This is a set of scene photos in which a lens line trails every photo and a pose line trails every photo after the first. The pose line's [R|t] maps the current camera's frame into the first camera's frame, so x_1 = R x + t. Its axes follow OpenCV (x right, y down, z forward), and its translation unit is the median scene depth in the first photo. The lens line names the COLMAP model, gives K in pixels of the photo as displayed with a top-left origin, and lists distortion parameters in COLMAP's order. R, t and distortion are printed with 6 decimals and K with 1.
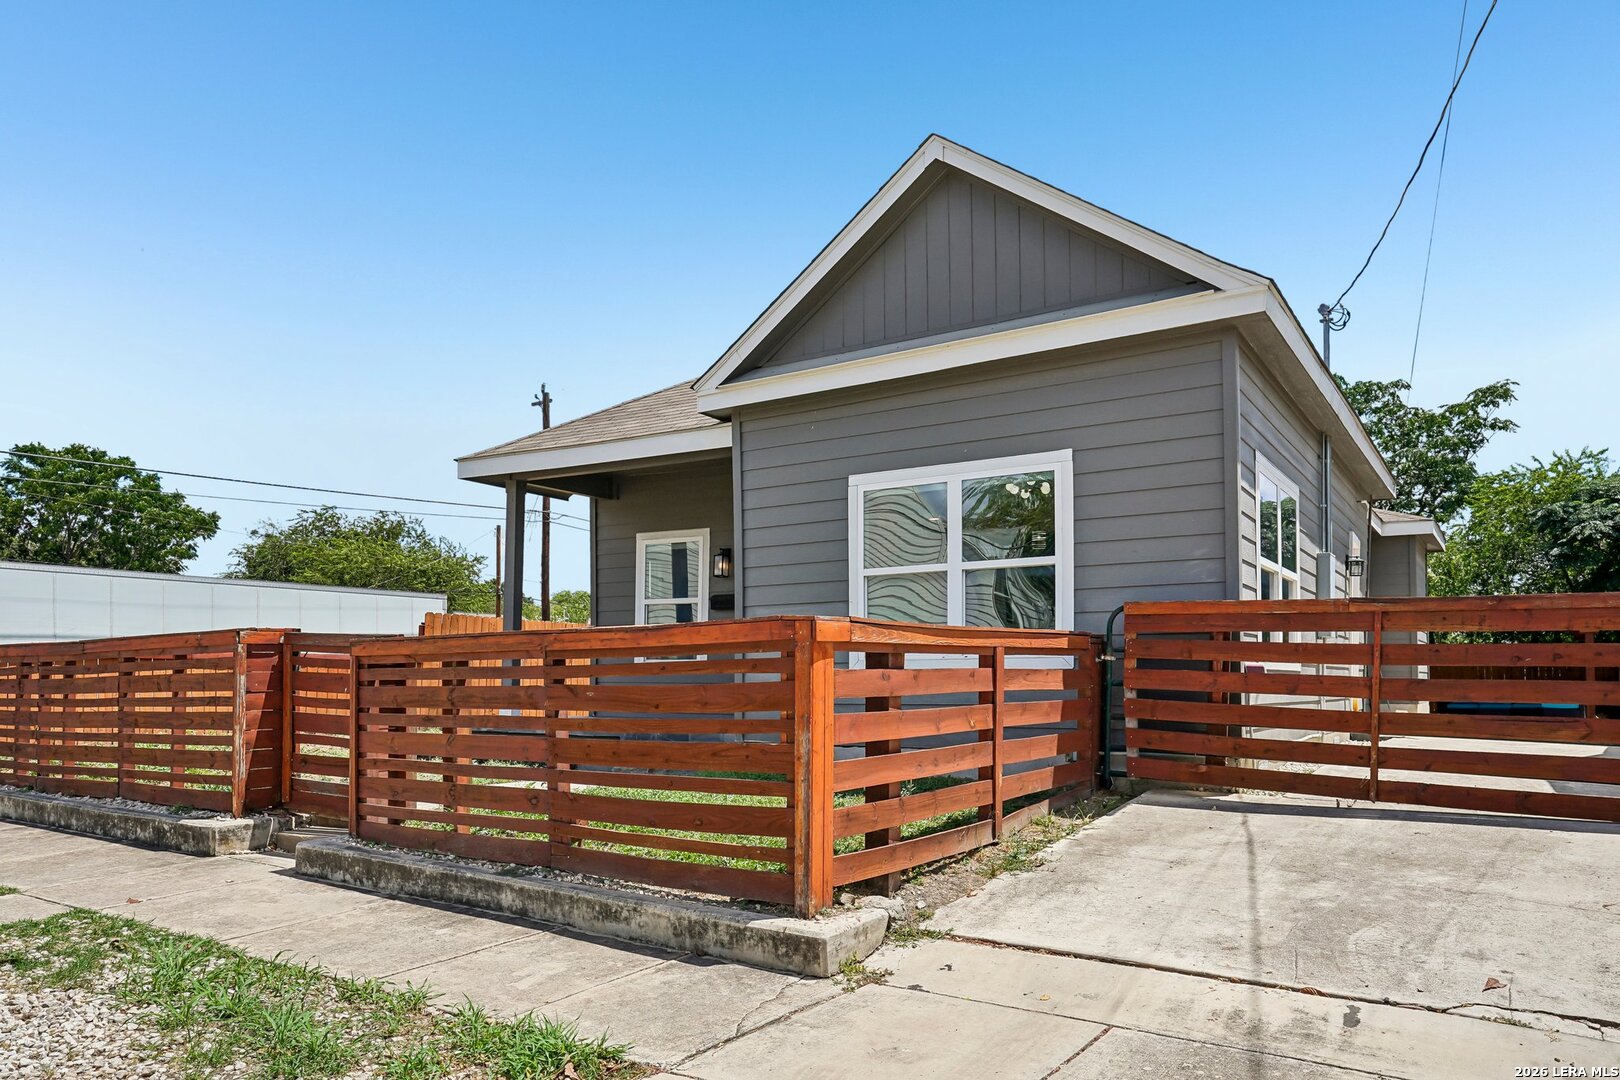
lens RADIAL K [[1145.9, 0, 810.1], [0, 1145.9, 605.2], [0, 0, 1]] dist [-0.008880, 0.000800]
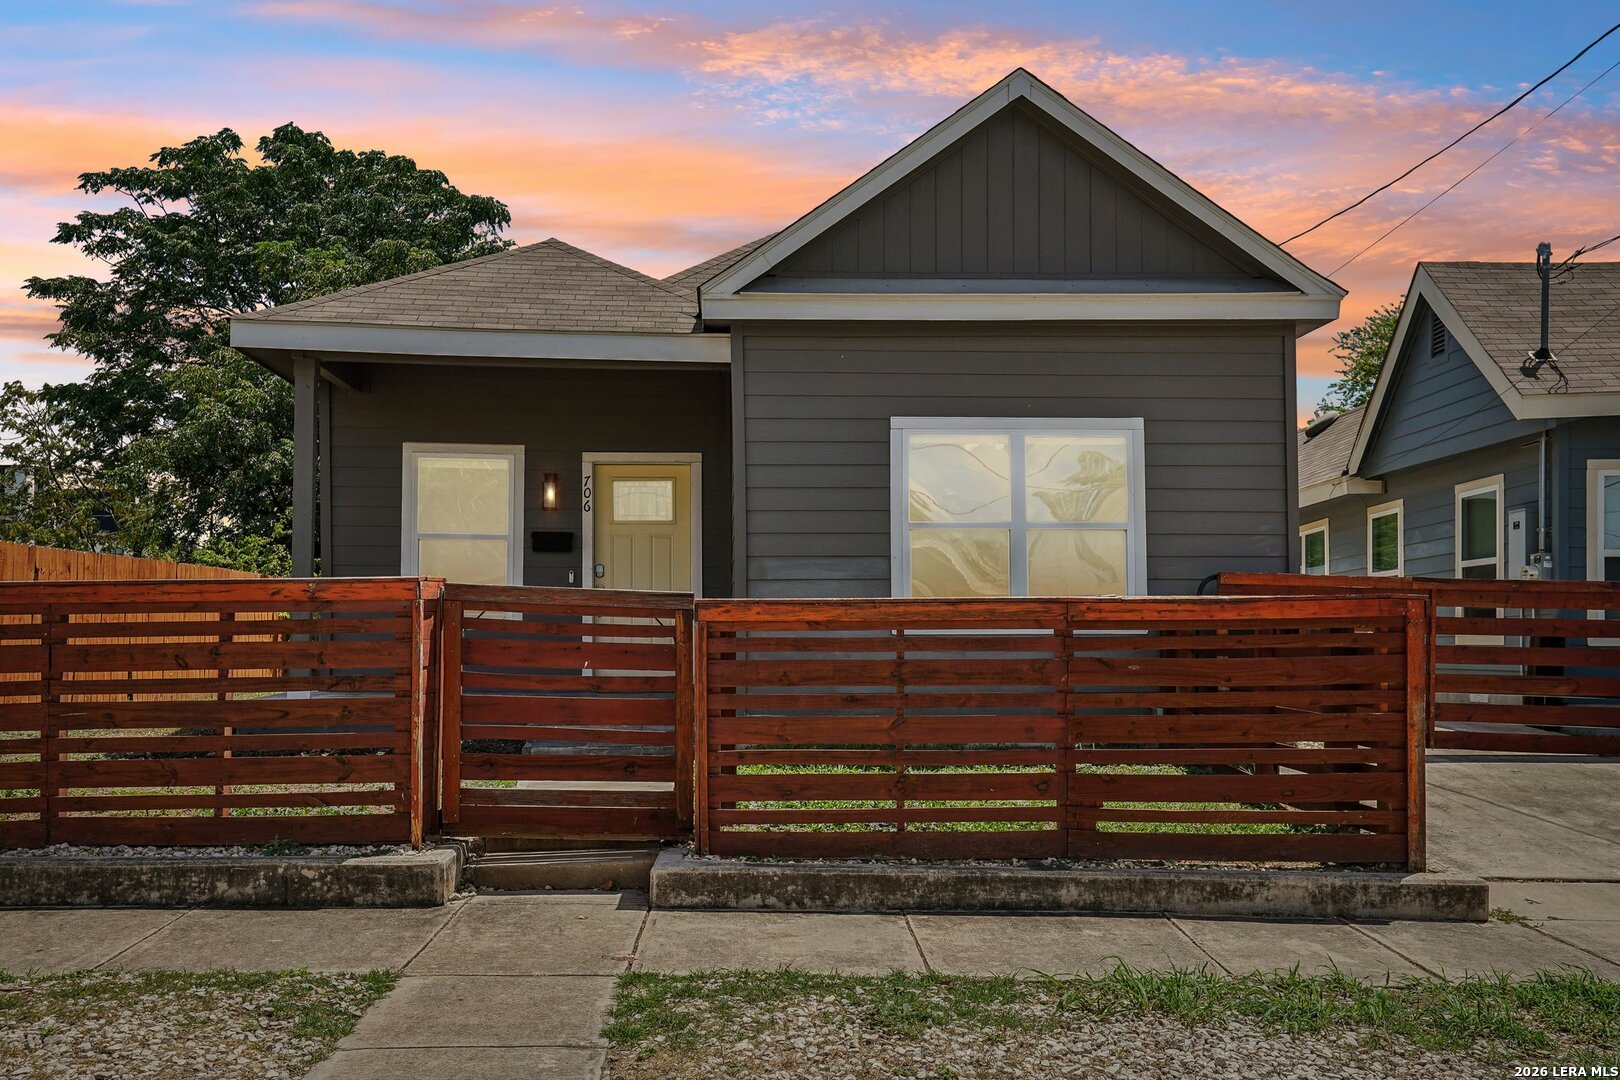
lens RADIAL K [[1441.4, 0, 811.2], [0, 1441.4, 542.8], [0, 0, 1]] dist [0.006494, 0.091560]
pose [[0.804190, 0.038075, 0.593152, -1.118103], [-0.041503, 0.999107, -0.007865, -0.004744], [-0.592922, -0.018292, 0.805052, 0.203878]]
